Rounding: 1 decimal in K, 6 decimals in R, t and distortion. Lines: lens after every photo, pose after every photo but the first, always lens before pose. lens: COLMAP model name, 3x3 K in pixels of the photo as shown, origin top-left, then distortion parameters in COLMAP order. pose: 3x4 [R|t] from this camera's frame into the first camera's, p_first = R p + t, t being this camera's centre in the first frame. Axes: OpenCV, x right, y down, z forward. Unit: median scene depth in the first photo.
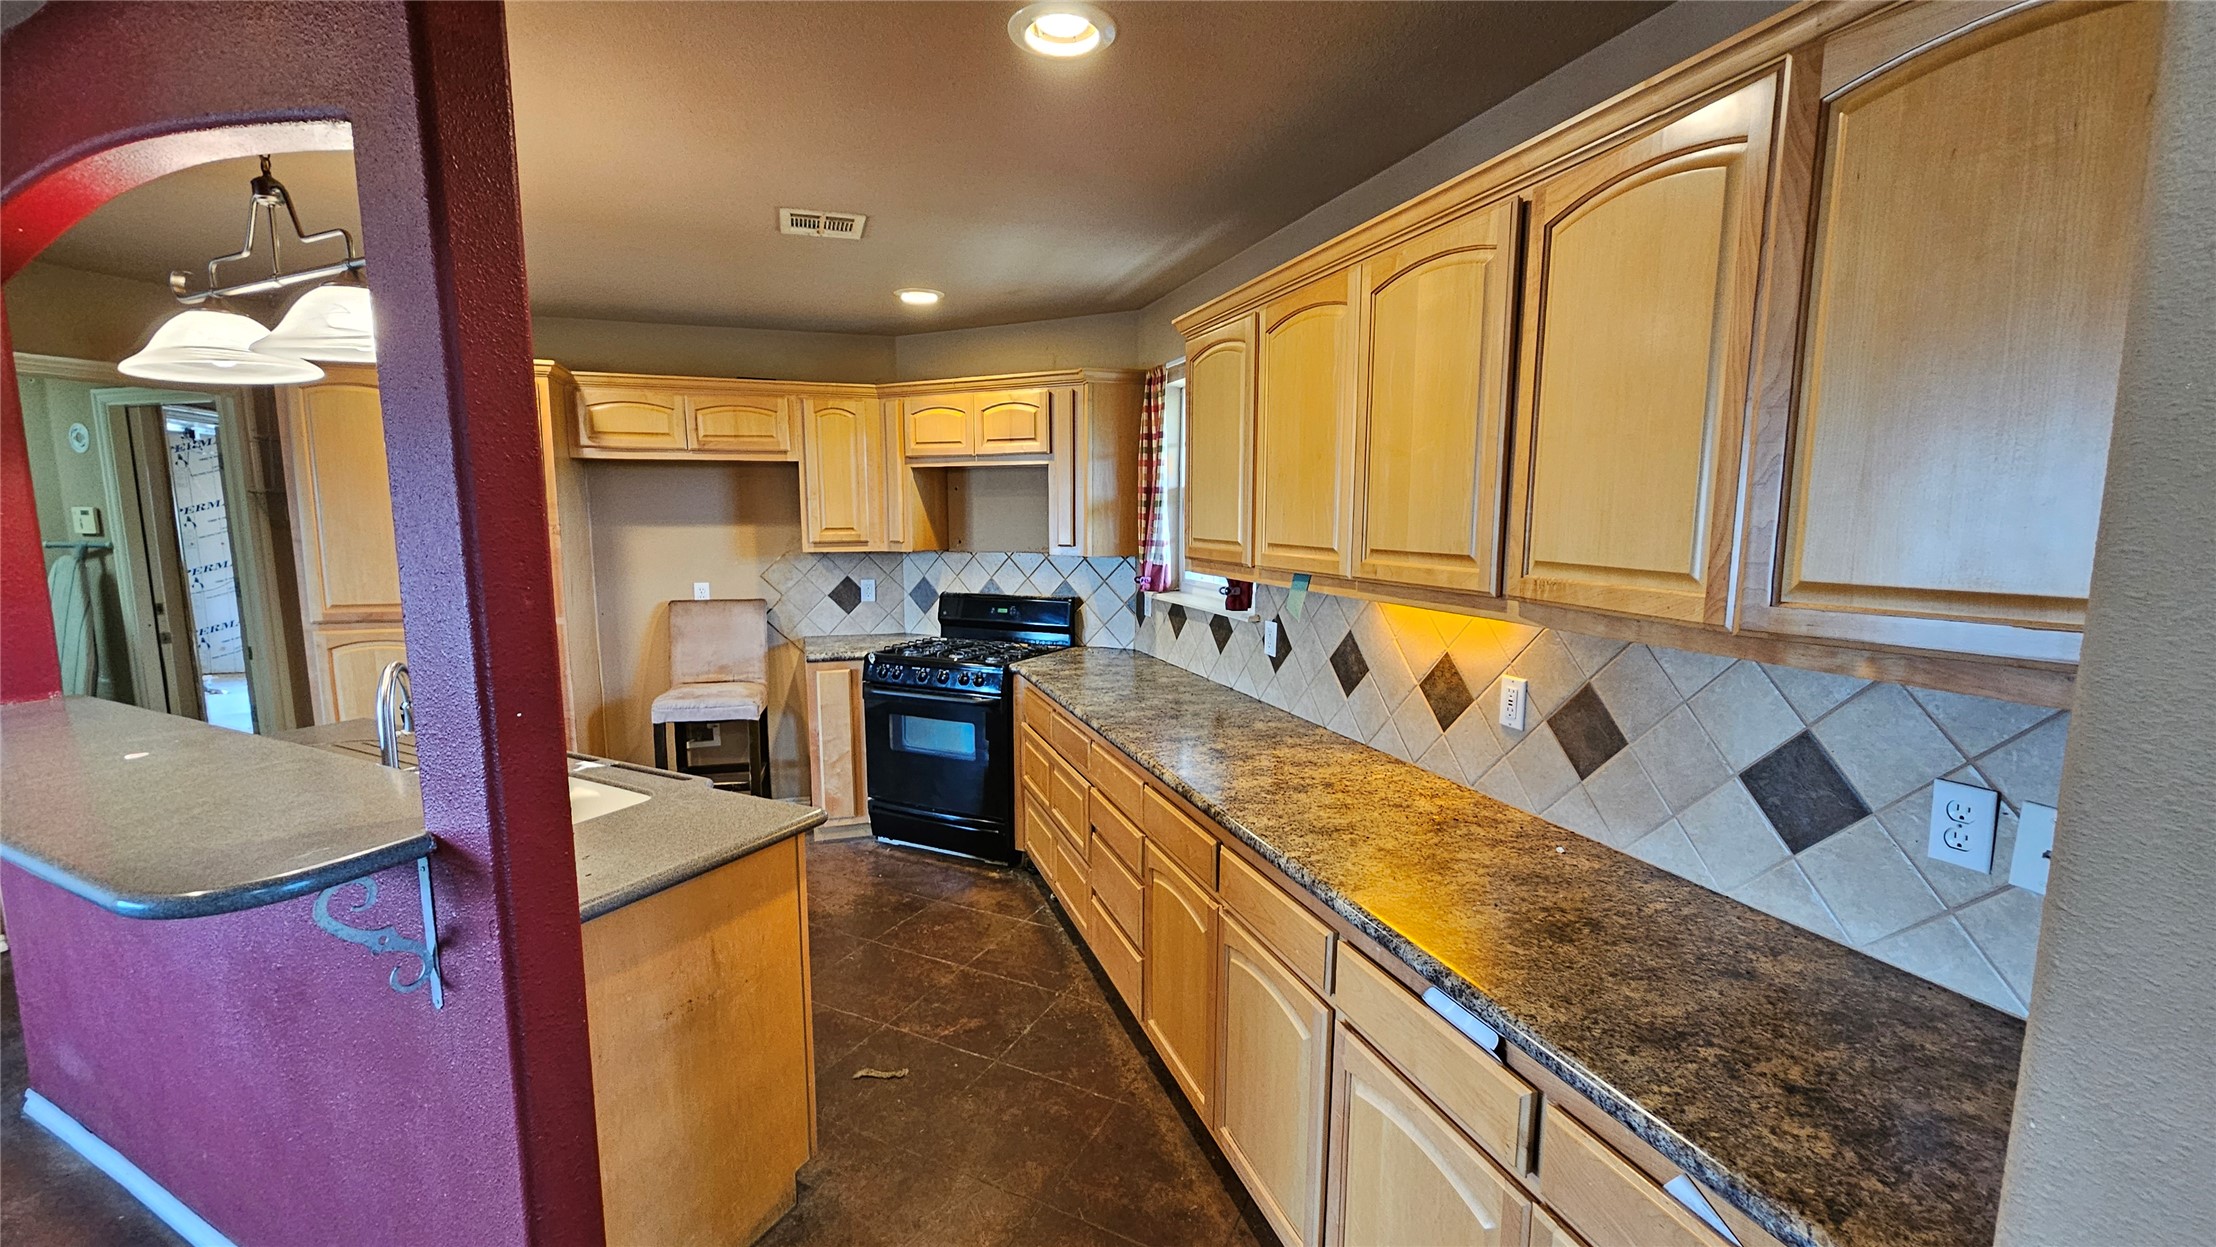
lens RADIAL K [[906.2, 0, 1096.7], [0, 906.2, 636.6], [0, 0, 1]] dist [-0.000487, -0.000034]
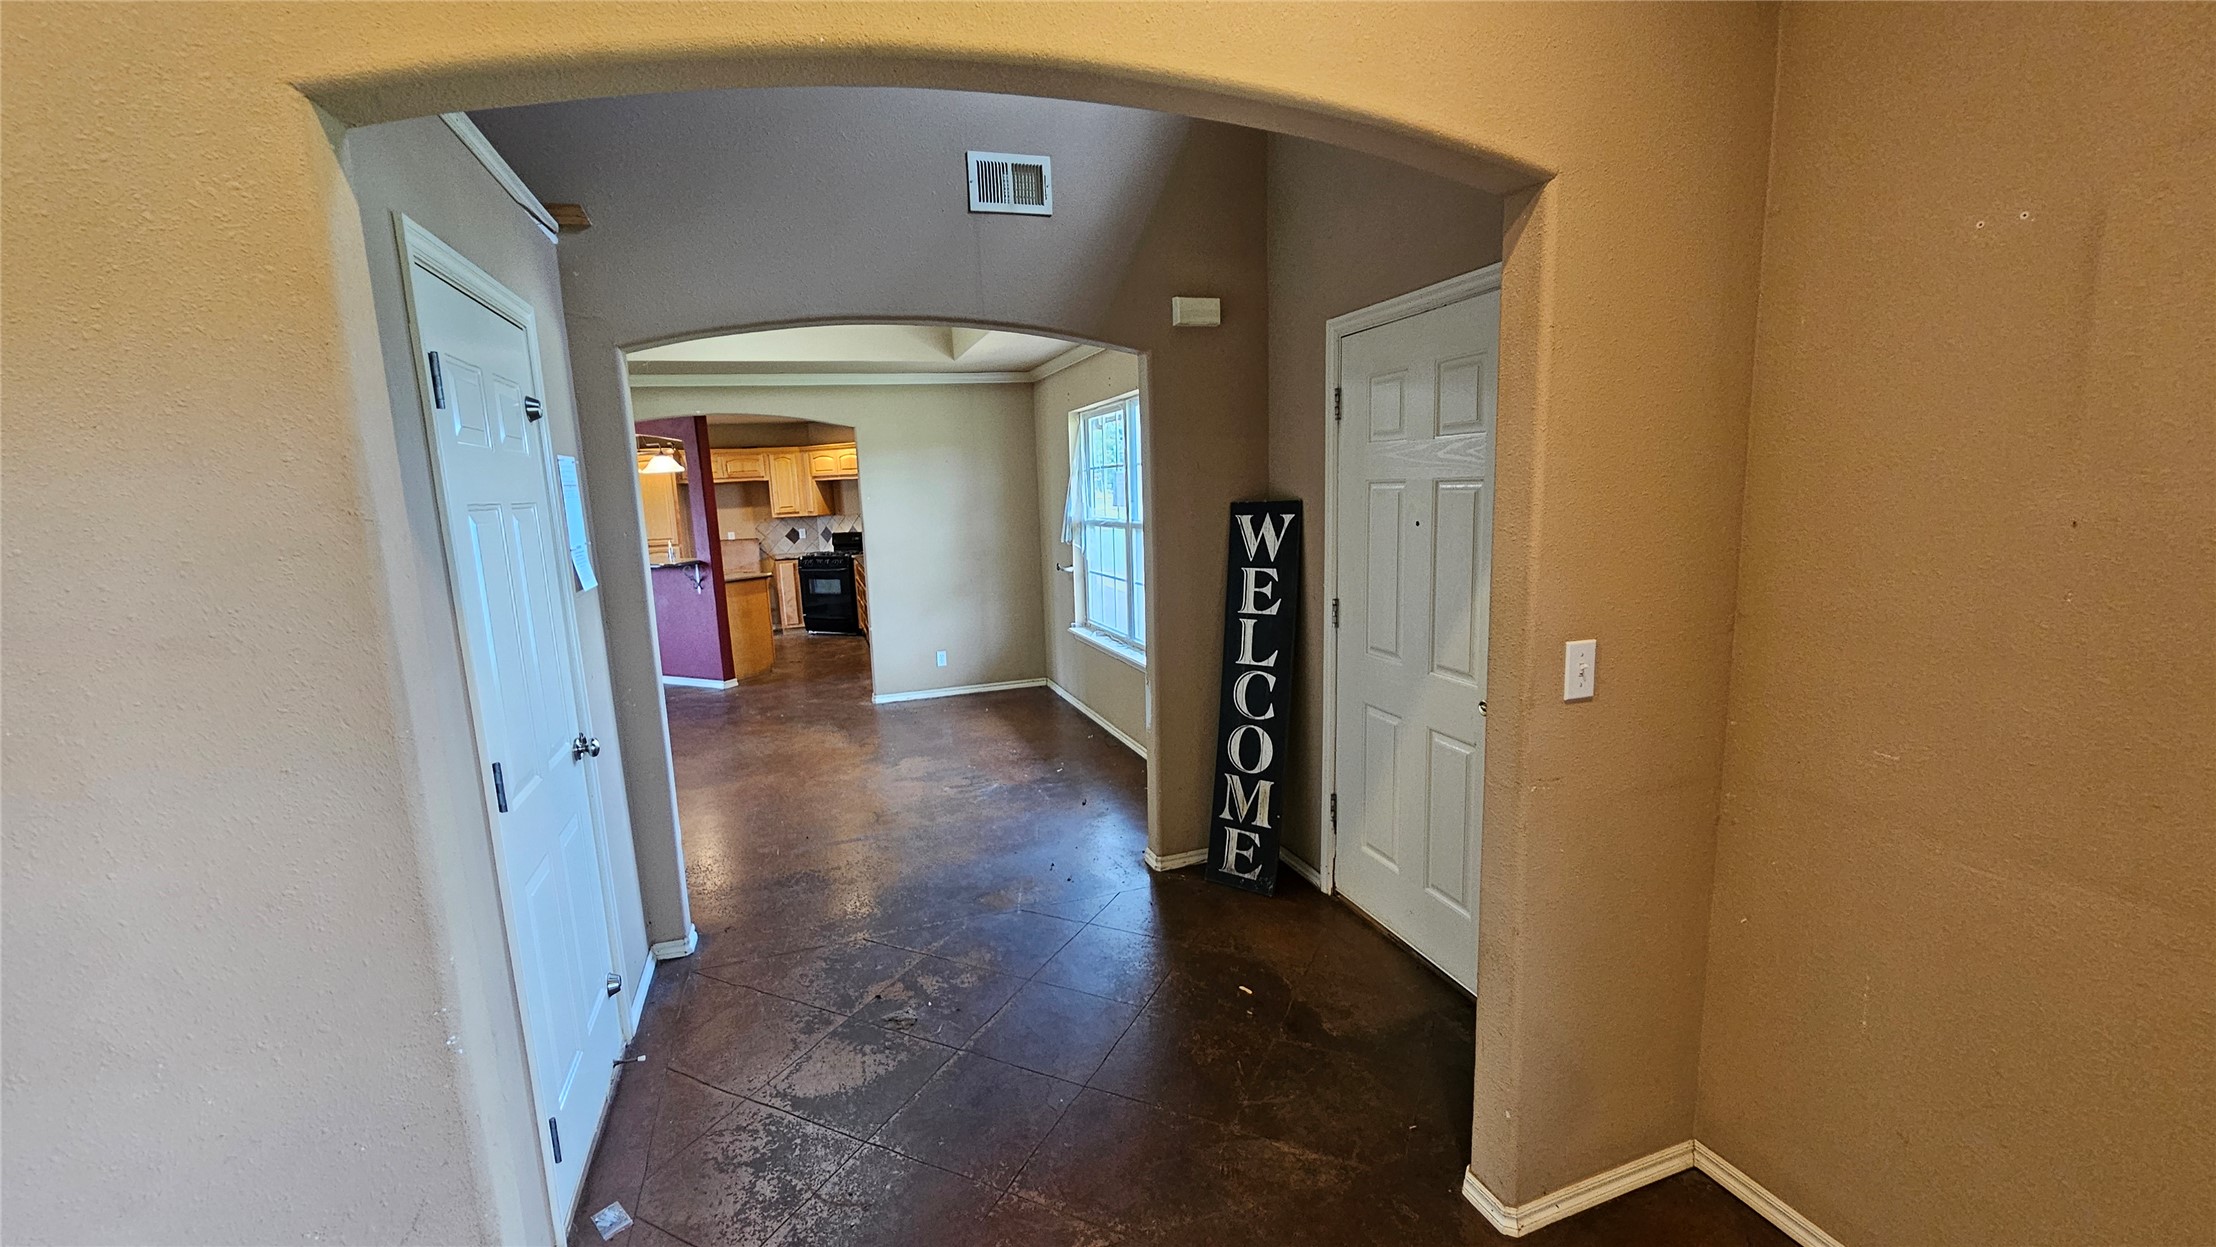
lens RADIAL K [[906.2, 0, 1089.3], [0, 906.2, 639.1], [0, 0, 1]] dist [-0.000487, -0.000034]
pose [[0.999075, -0.041430, -0.011532, 0.574074], [0.041766, 0.998658, 0.030640, 0.206129], [0.010247, -0.031093, 0.999464, -1.522127]]
